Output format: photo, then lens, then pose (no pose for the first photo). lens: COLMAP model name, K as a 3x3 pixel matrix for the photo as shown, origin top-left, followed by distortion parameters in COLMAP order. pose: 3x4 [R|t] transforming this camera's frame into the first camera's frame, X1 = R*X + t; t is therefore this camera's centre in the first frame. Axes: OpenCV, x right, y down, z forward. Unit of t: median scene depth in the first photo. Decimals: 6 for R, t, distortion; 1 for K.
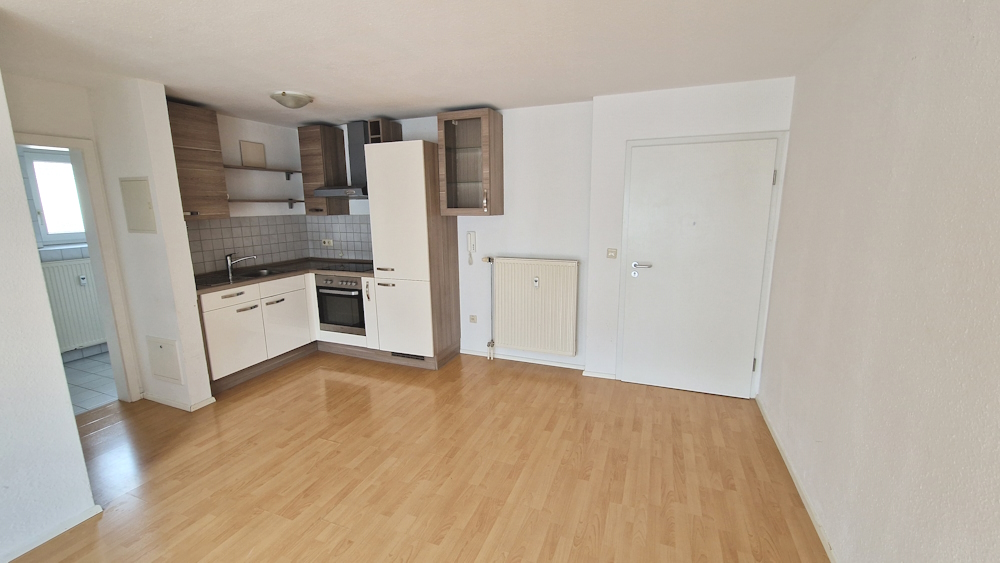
lens RADIAL K [[406.8, 0, 500.0], [0, 406.8, 281.5], [0, 0, 1]] dist [0.000178, -0.000545]
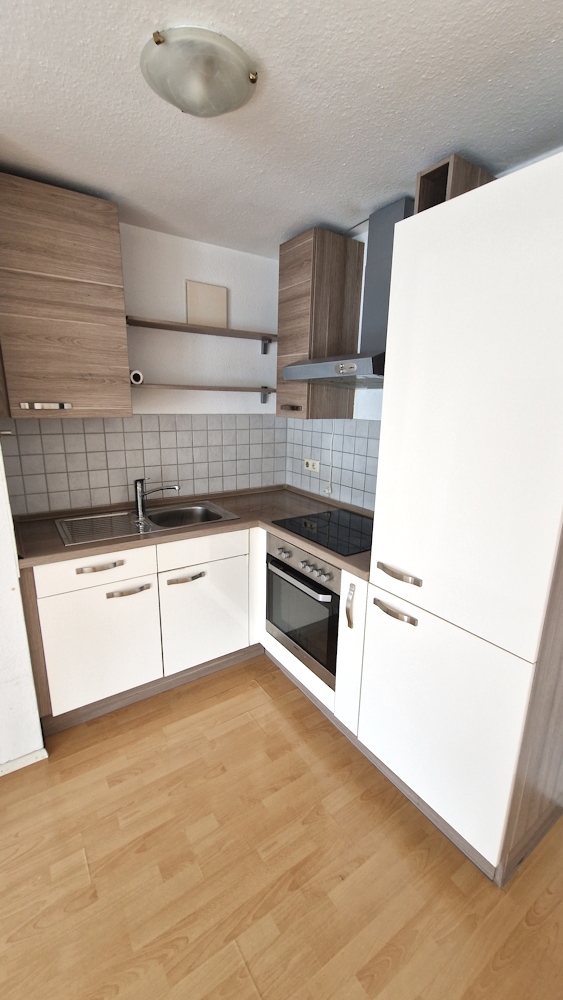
lens RADIAL K [[406.8, 0, 281.5], [0, 406.8, 500.0], [0, 0, 1]] dist [0.000178, -0.000545]
pose [[0.824426, 0.161380, -0.542474, -0.163704], [-0.134482, 0.986892, 0.089210, -0.106956], [0.549760, -0.000594, 0.835322, 0.575775]]
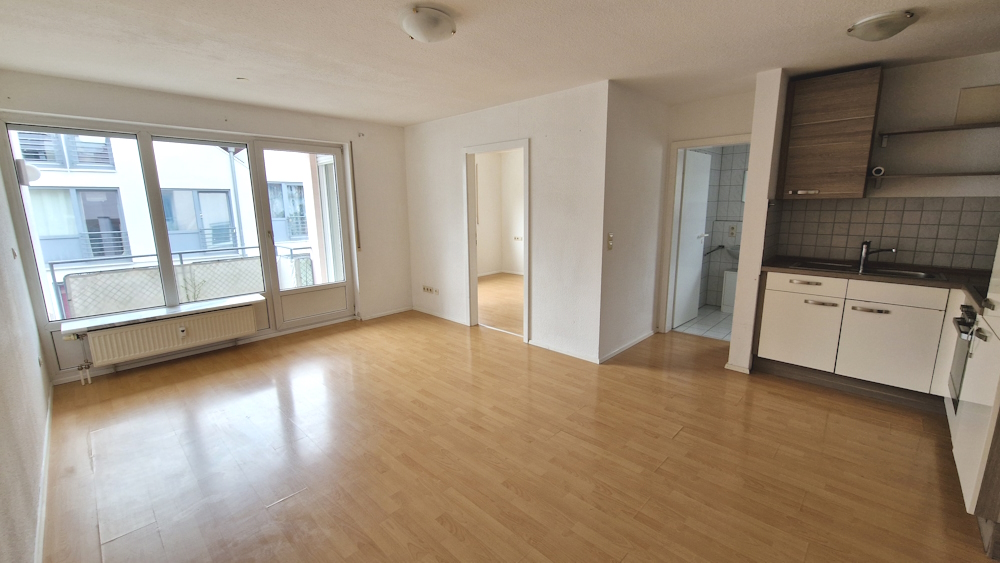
lens RADIAL K [[406.8, 0, 500.0], [0, 406.8, 281.5], [0, 0, 1]] dist [0.000178, -0.000545]
pose [[-0.378385, 0.187808, -0.906396, 0.349843], [-0.162128, 0.950617, 0.264653, -0.081867], [0.911339, 0.247092, -0.329251, 0.564307]]
